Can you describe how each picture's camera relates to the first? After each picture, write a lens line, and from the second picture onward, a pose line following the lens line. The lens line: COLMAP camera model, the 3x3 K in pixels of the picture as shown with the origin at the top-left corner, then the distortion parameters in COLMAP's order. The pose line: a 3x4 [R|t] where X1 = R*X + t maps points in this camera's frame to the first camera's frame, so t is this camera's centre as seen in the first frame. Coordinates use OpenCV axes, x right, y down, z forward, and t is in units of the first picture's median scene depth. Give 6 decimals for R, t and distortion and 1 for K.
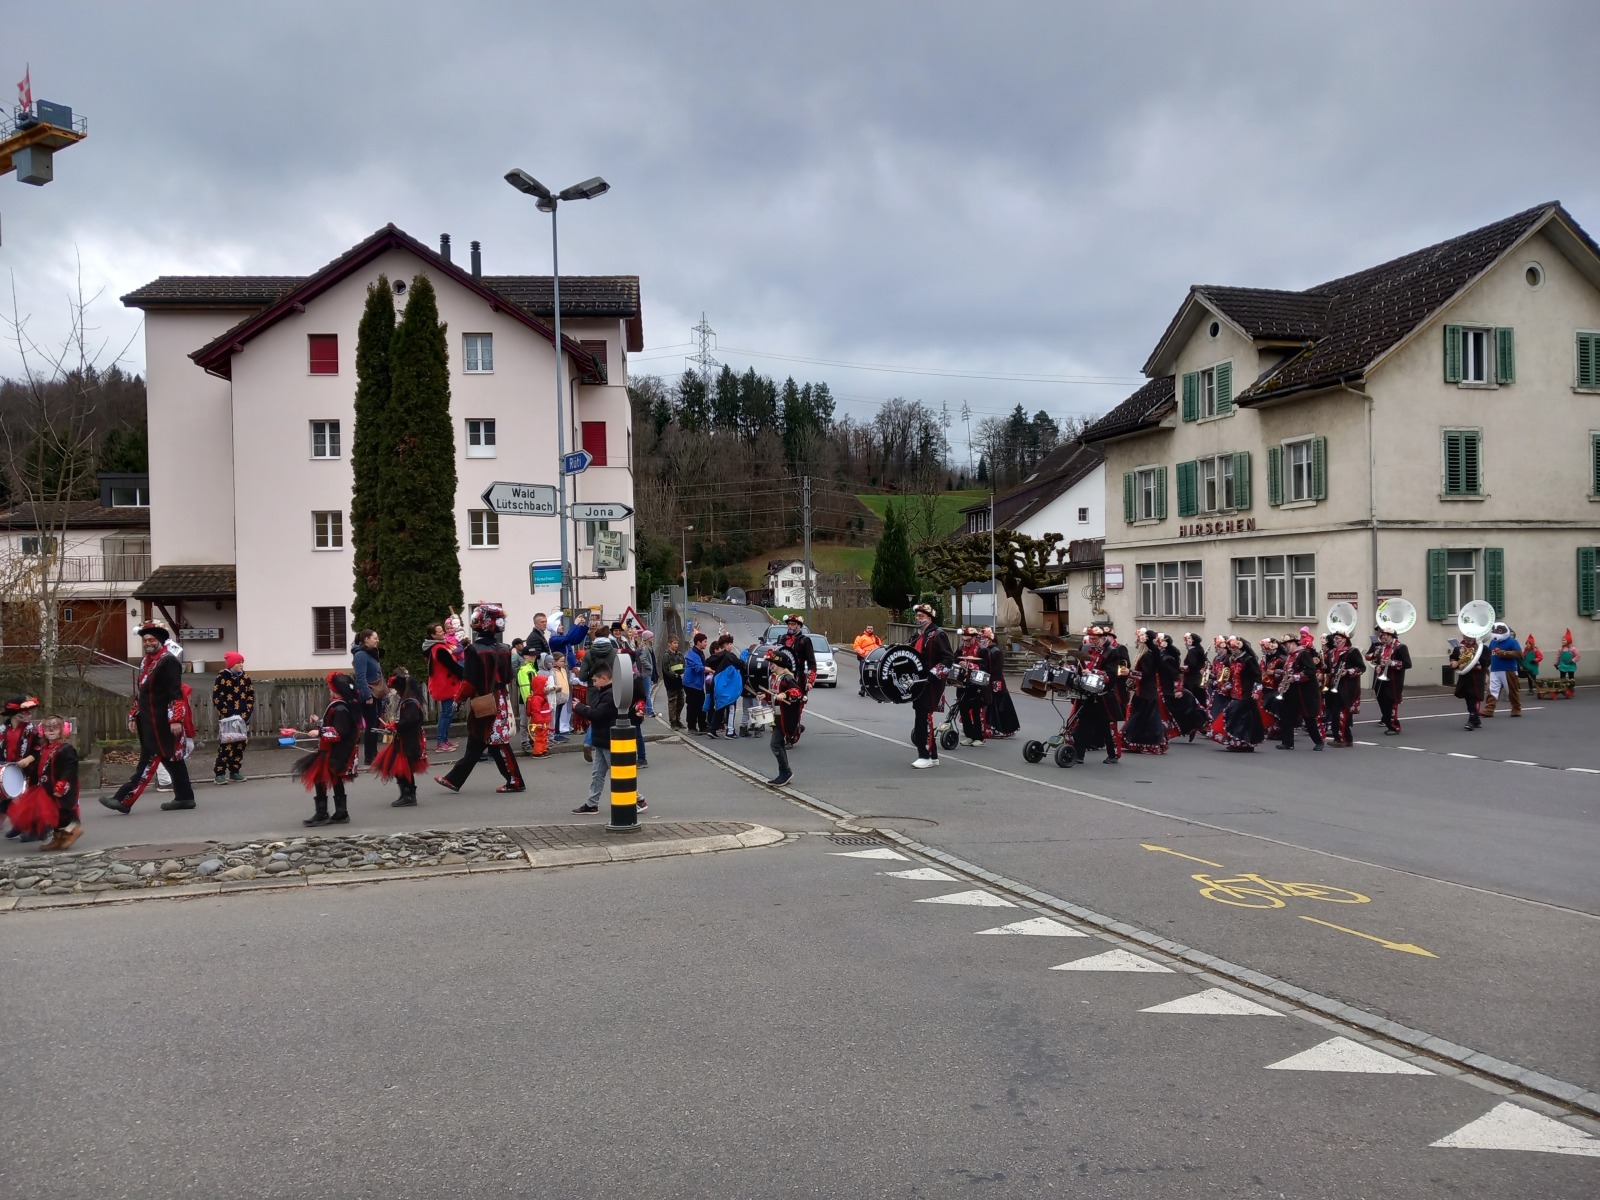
lens RADIAL K [[1276.9, 0, 742.3], [0, 1276.9, 625.4], [0, 0, 1]] dist [-0.002006, -0.000178]
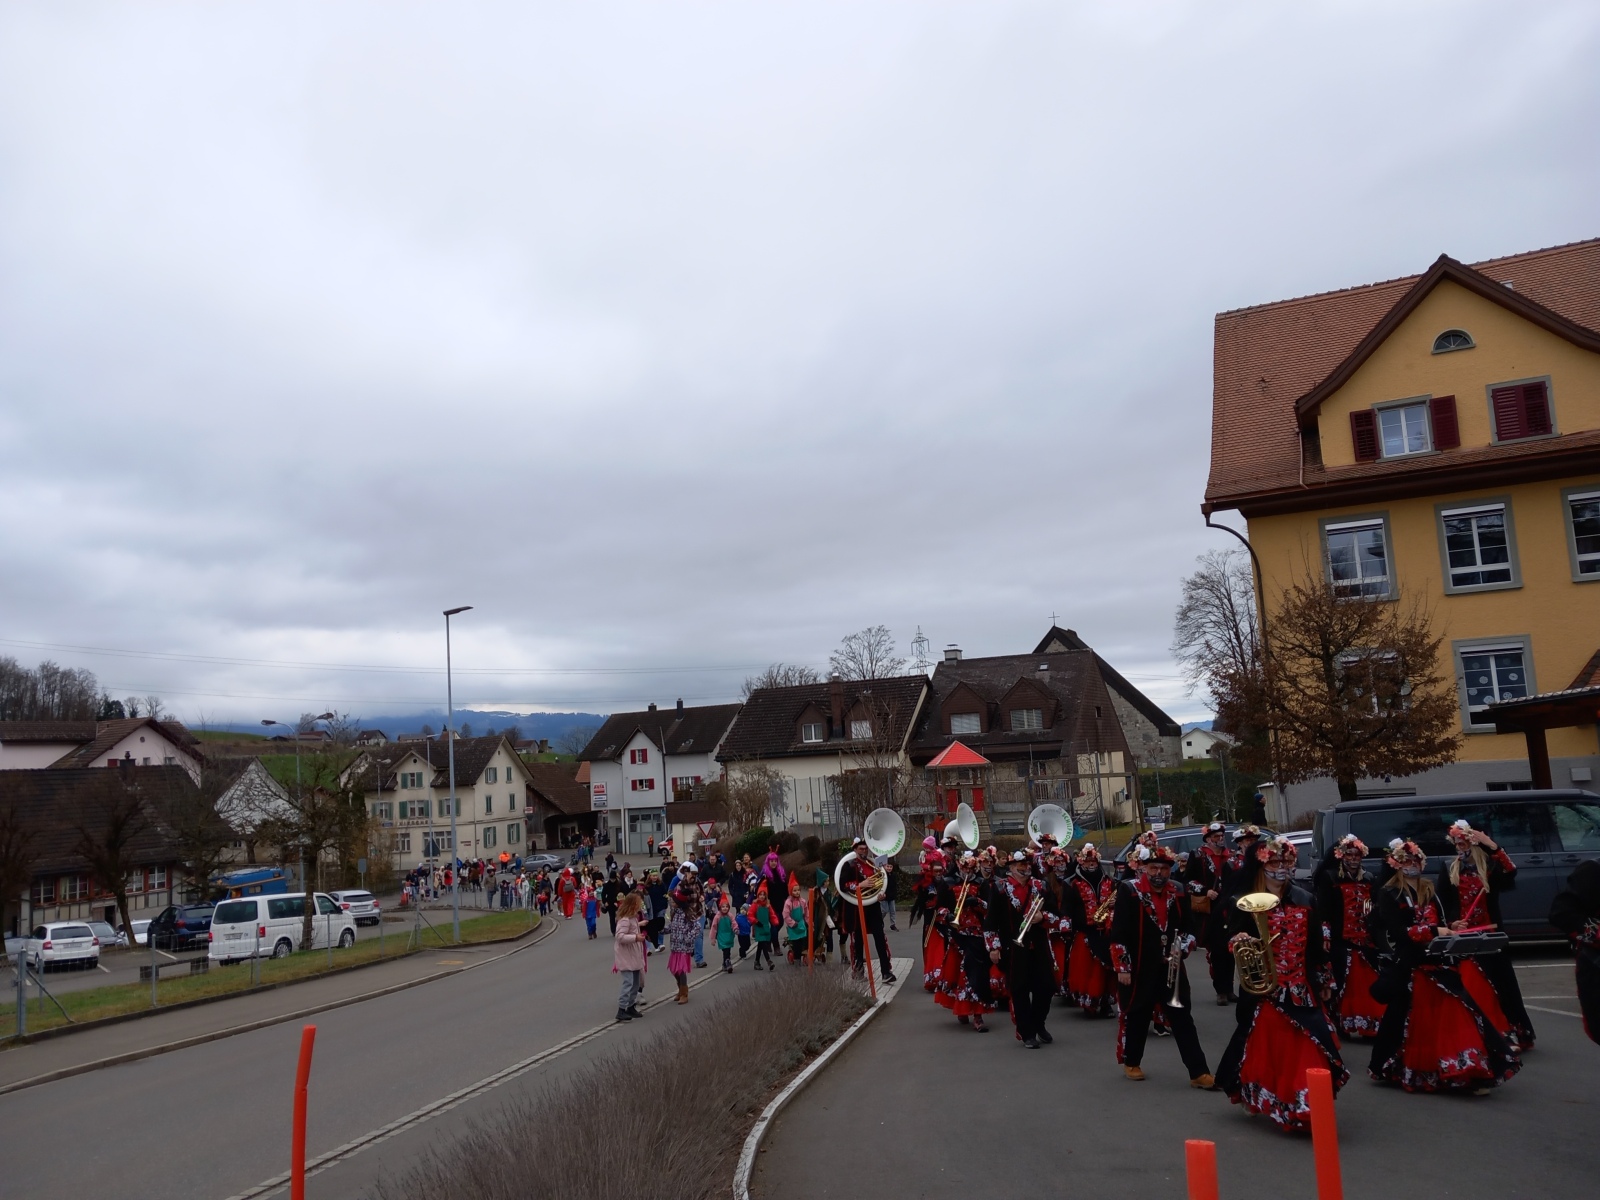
lens RADIAL K [[1175.6, 0, 800.0], [0, 1175.6, 600.0], [0, 0, 1]] dist [0.068282, -0.112183]
pose [[0.491988, 0.109164, 0.863731, -1.839879], [0.064681, 0.984783, -0.161306, -0.086219], [-0.868196, 0.135228, 0.477441, -1.382513]]
